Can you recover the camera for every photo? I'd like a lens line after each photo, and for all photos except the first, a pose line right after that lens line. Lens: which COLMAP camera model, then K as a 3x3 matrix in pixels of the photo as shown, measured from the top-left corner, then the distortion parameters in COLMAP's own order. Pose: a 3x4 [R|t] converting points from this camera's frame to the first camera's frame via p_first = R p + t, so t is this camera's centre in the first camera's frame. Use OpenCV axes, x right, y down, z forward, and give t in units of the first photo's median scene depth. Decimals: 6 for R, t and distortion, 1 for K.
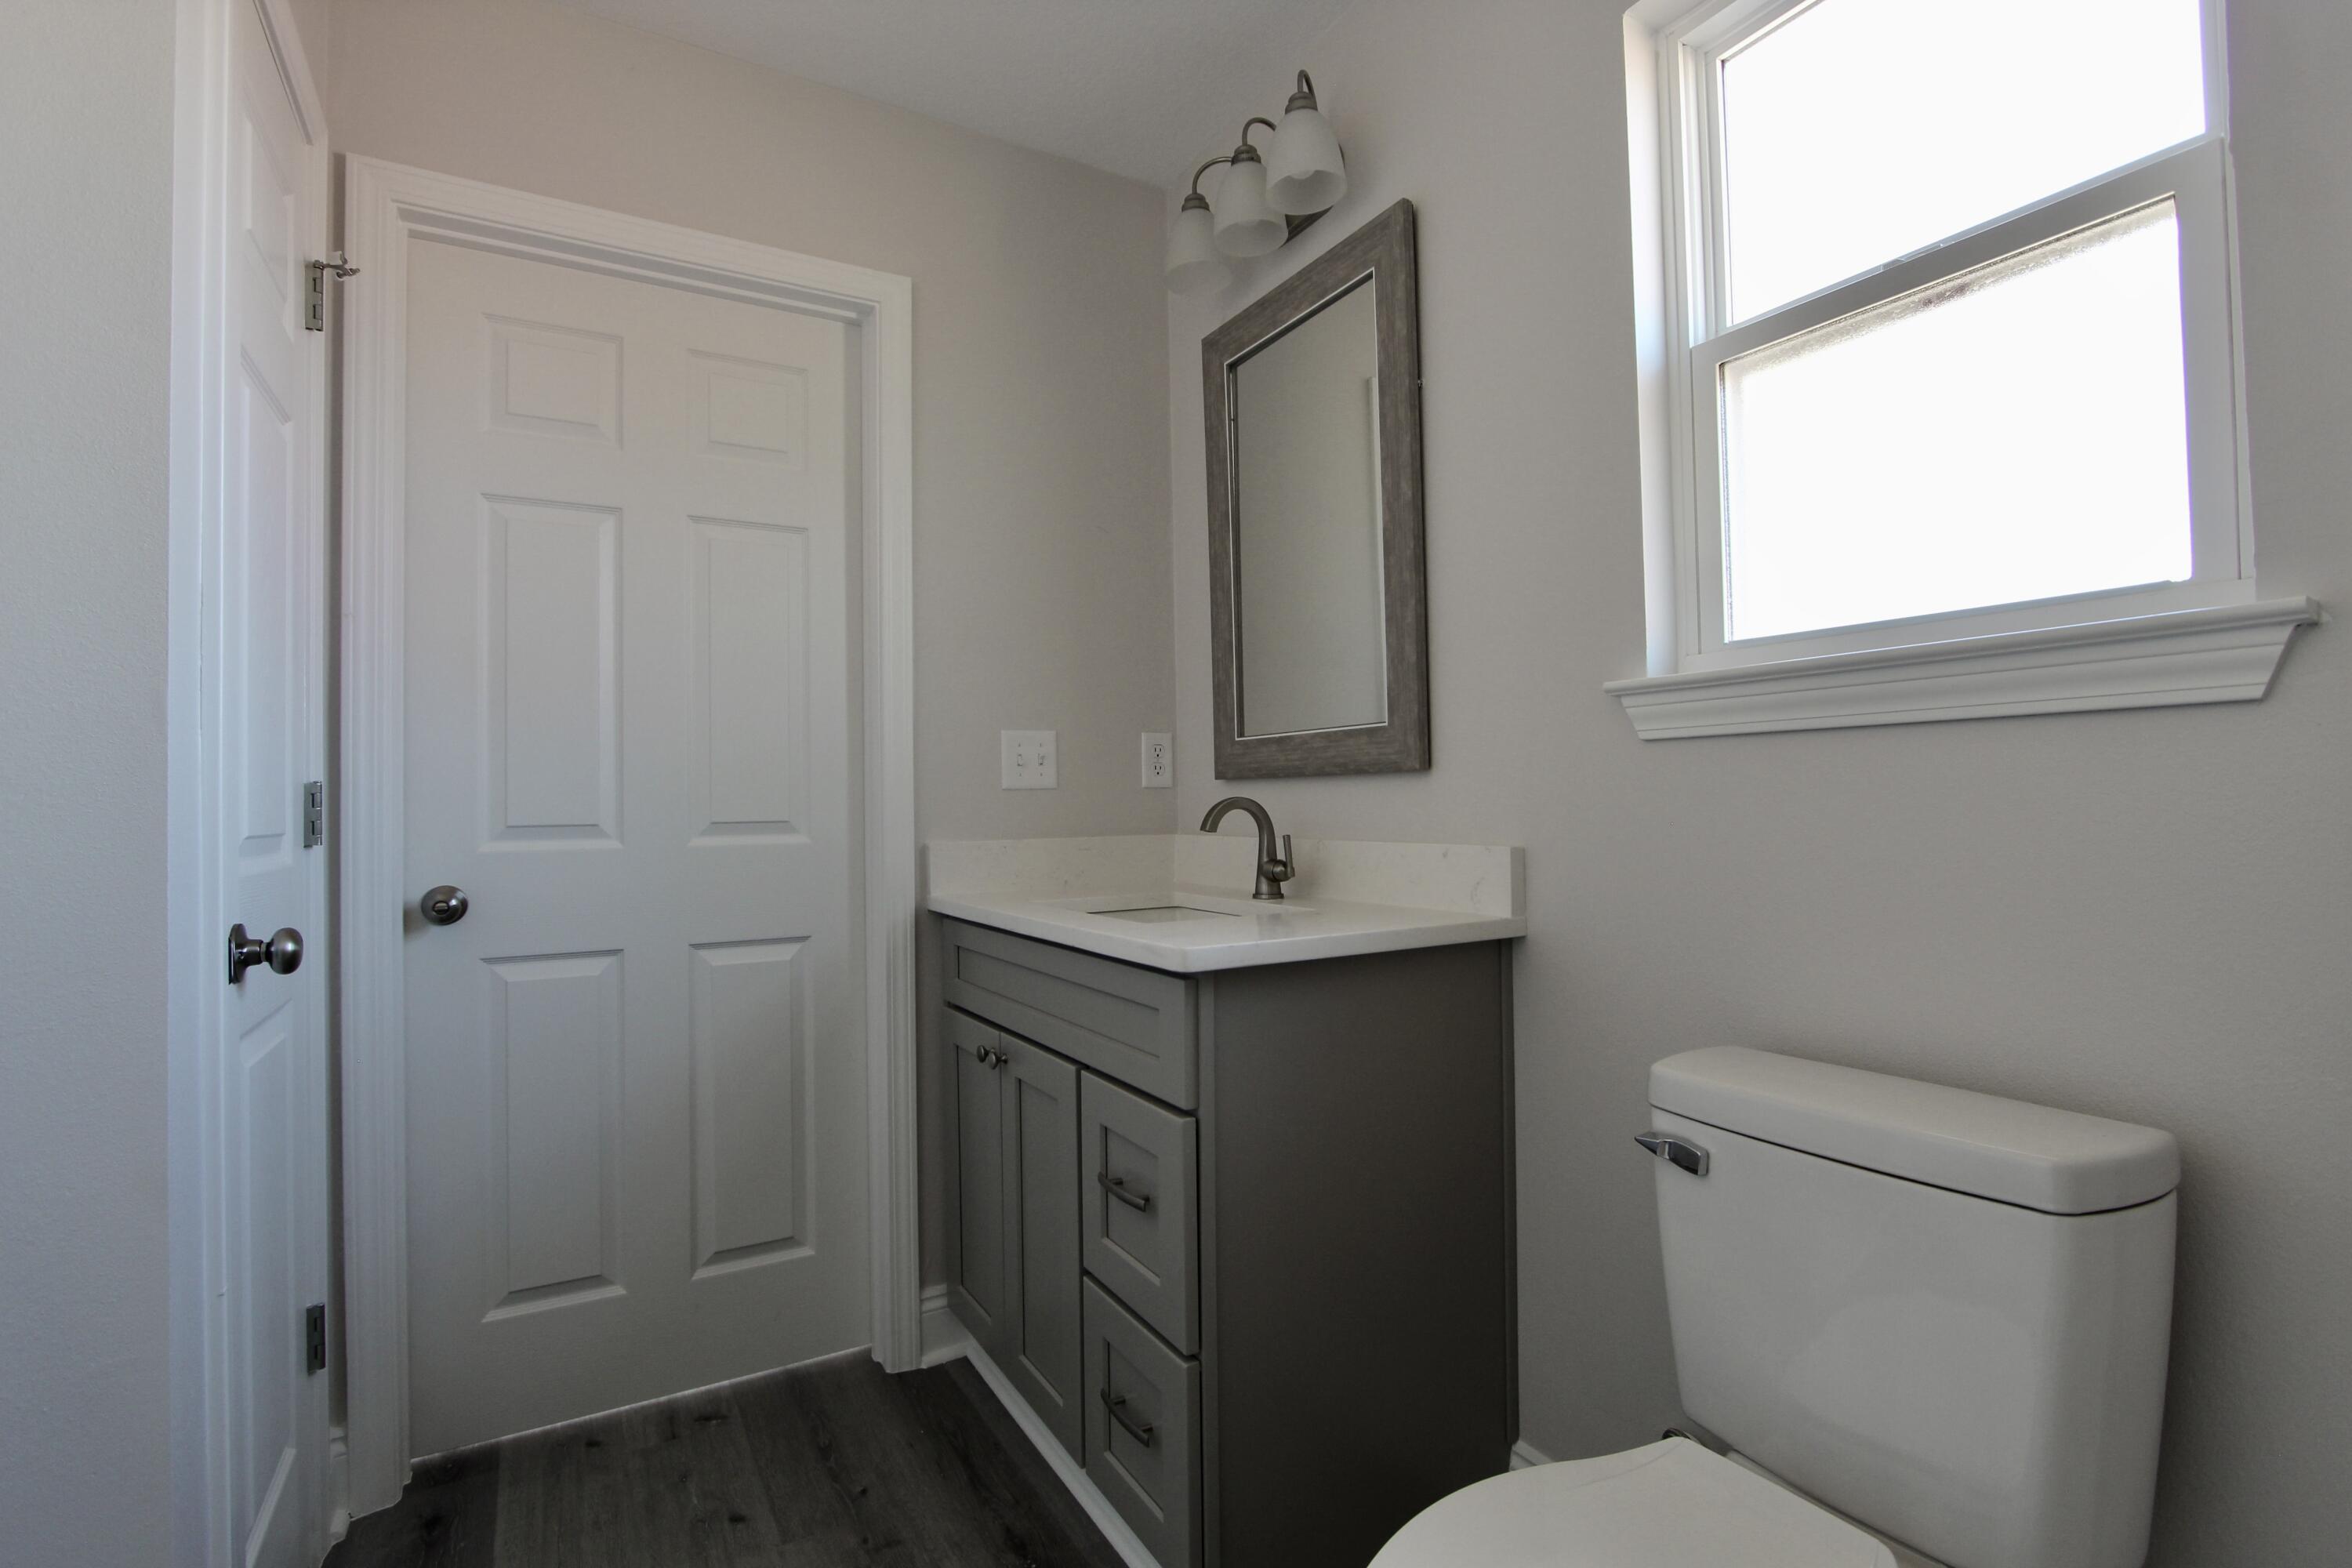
lens RADIAL K [[1088.7, 0, 1175.5], [0, 1088.7, 776.1], [0, 0, 1]] dist [-0.017037, 0.002775]
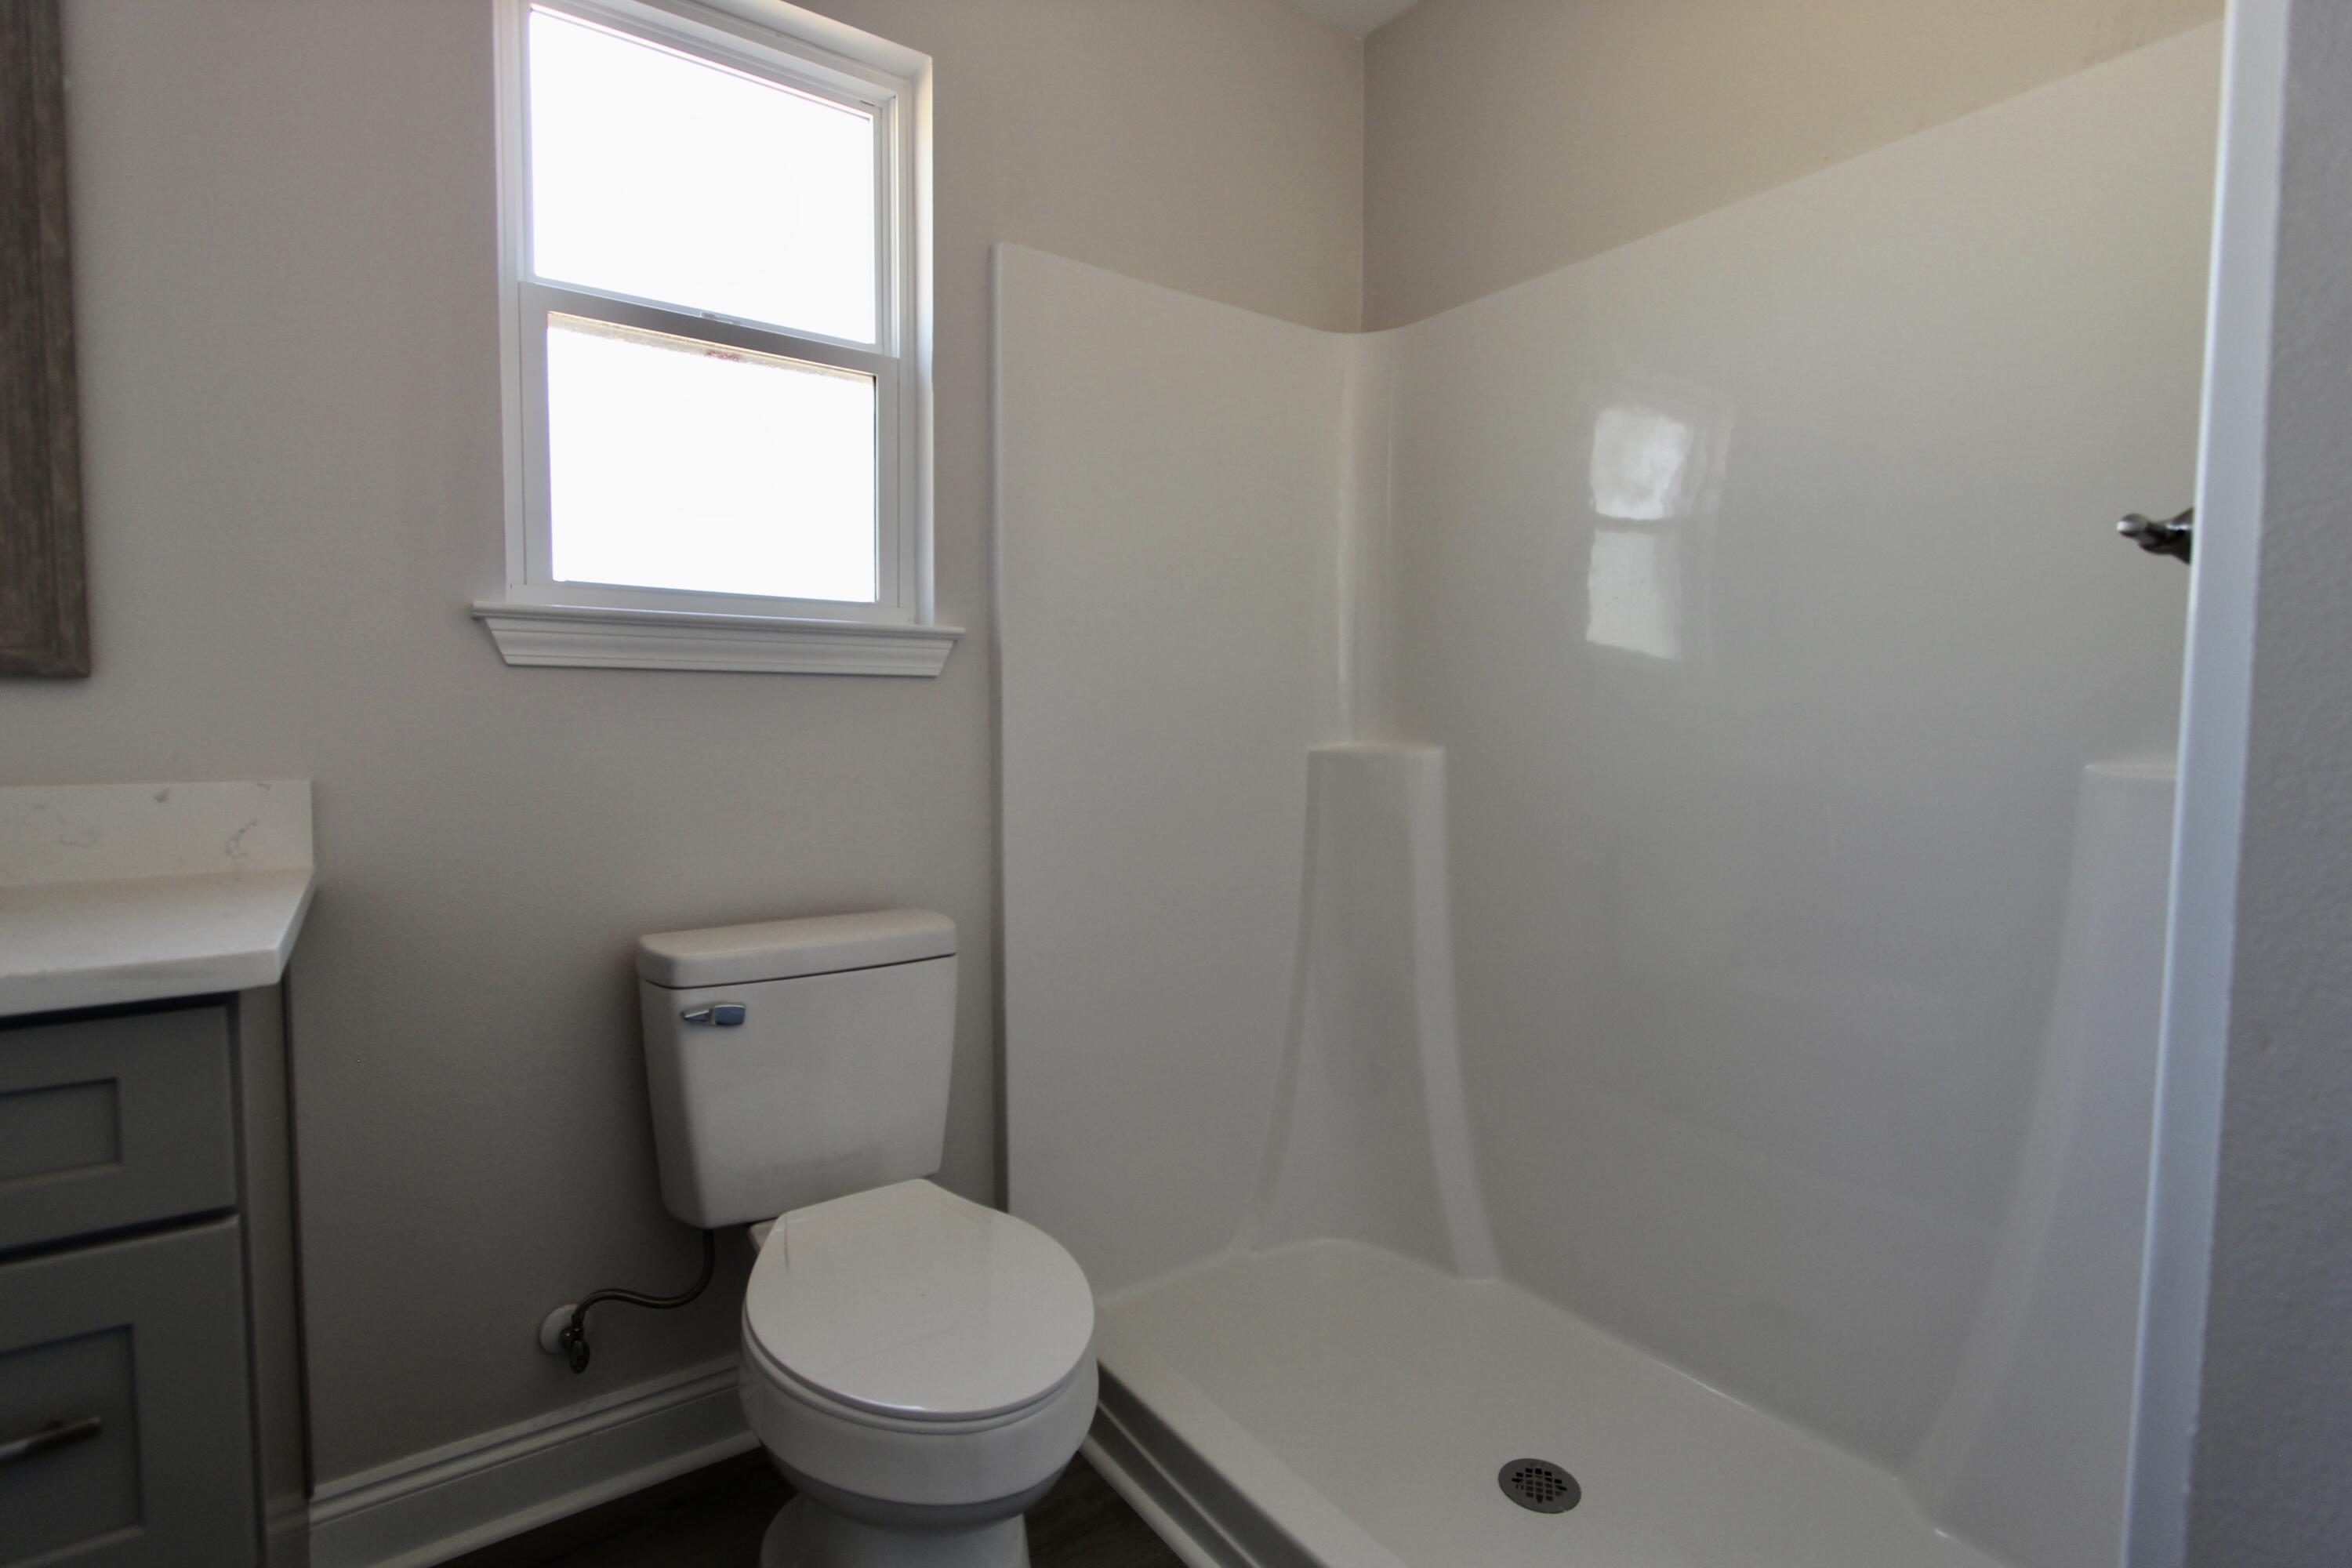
lens RADIAL K [[1088.7, 0, 1174.6], [0, 1088.7, 796.6], [0, 0, 1]] dist [-0.017037, 0.002775]
pose [[-0.066617, -0.033689, 0.997210, -0.652211], [-0.016860, 0.999325, 0.032634, 0.048289], [-0.997636, -0.014639, -0.067140, 0.496713]]
